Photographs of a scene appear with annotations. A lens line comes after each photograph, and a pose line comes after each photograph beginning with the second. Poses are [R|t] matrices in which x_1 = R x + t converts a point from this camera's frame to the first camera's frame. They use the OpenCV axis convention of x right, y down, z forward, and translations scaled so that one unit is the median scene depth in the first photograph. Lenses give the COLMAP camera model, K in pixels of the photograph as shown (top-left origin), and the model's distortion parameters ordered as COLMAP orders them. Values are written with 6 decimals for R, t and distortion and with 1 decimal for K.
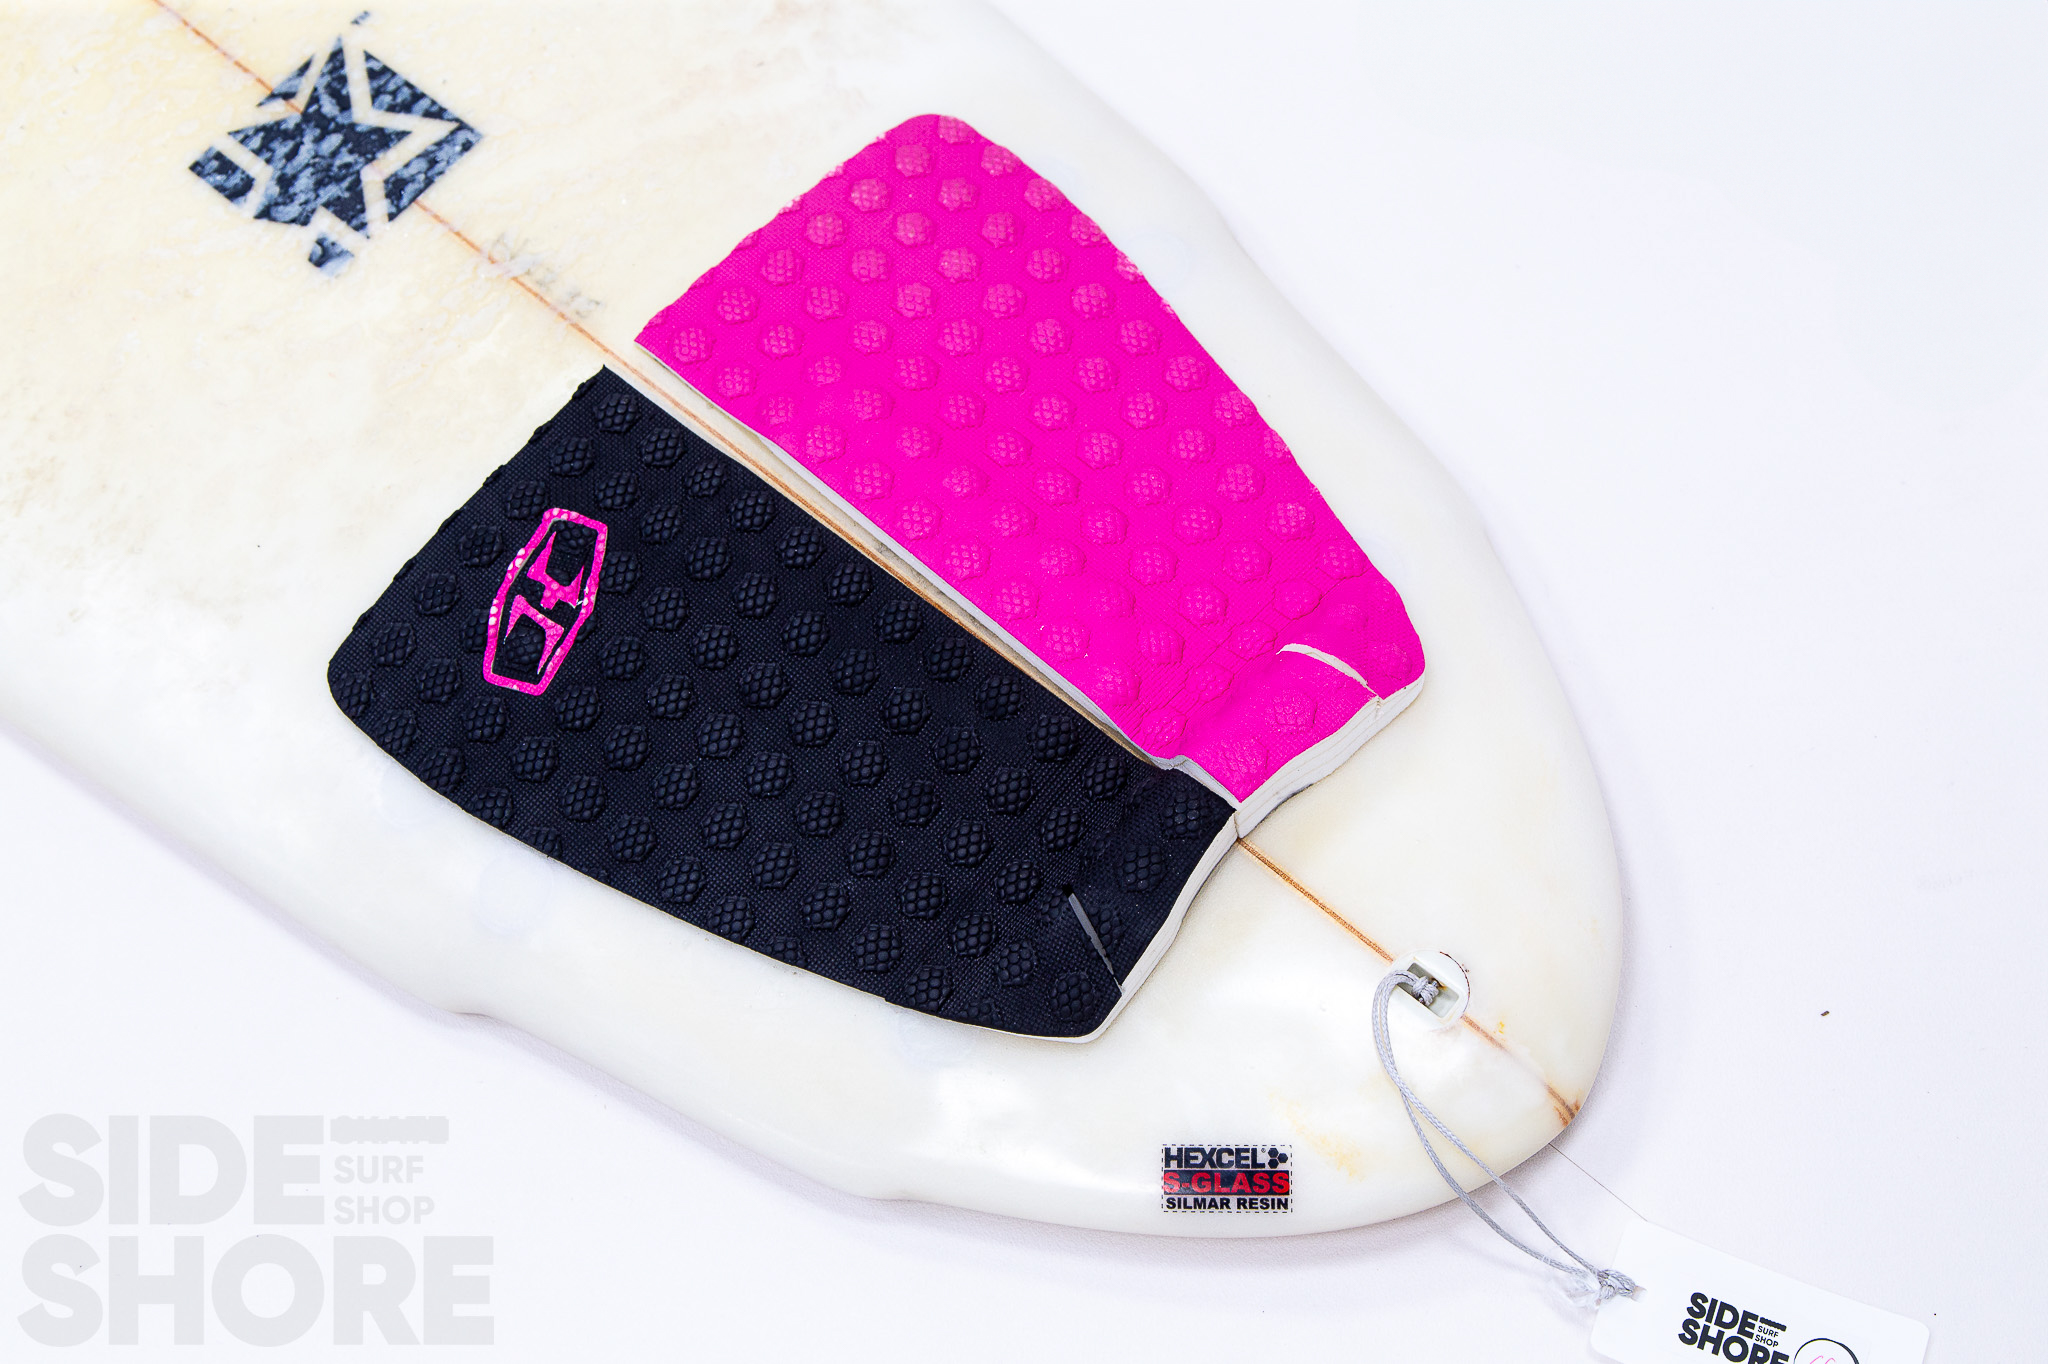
lens RADIAL K [[2742.6, 0, 1015.6], [0, 2742.6, 739.5], [0, 0, 1]] dist [-0.069403, 0.000000]
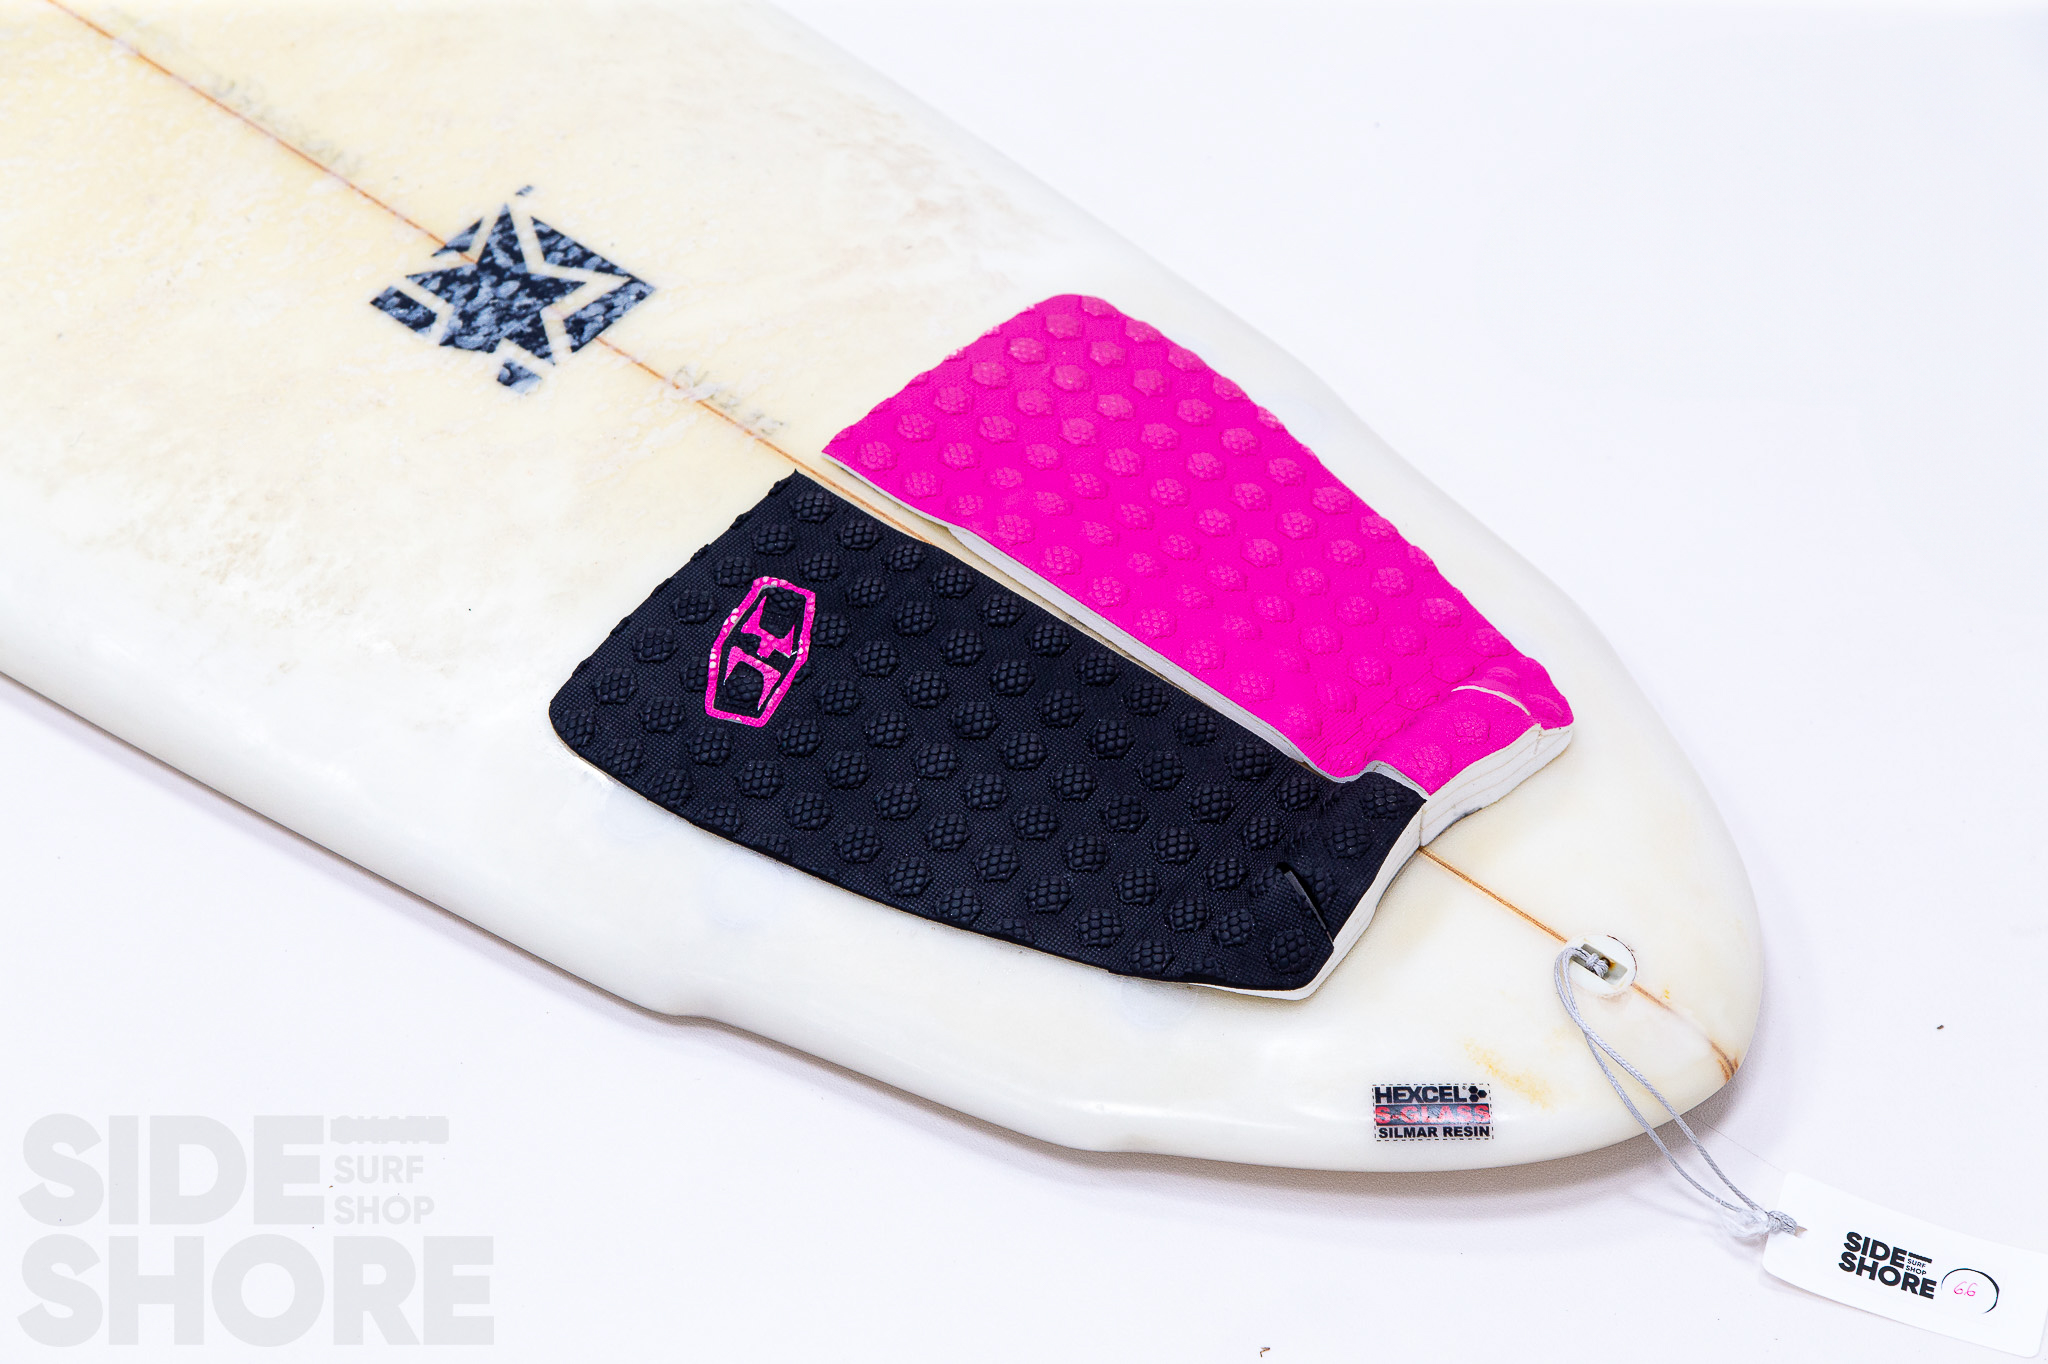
lens RADIAL K [[4319.8, 0, 1022.1], [0, 4319.8, 673.9], [0, 0, 1]] dist [-0.166506, 0.000000]
pose [[0.991683, 0.039583, 0.122470, -0.299084], [0.000528, 0.950276, -0.311408, 0.521867], [-0.128707, 0.308882, 0.942351, -0.647623]]
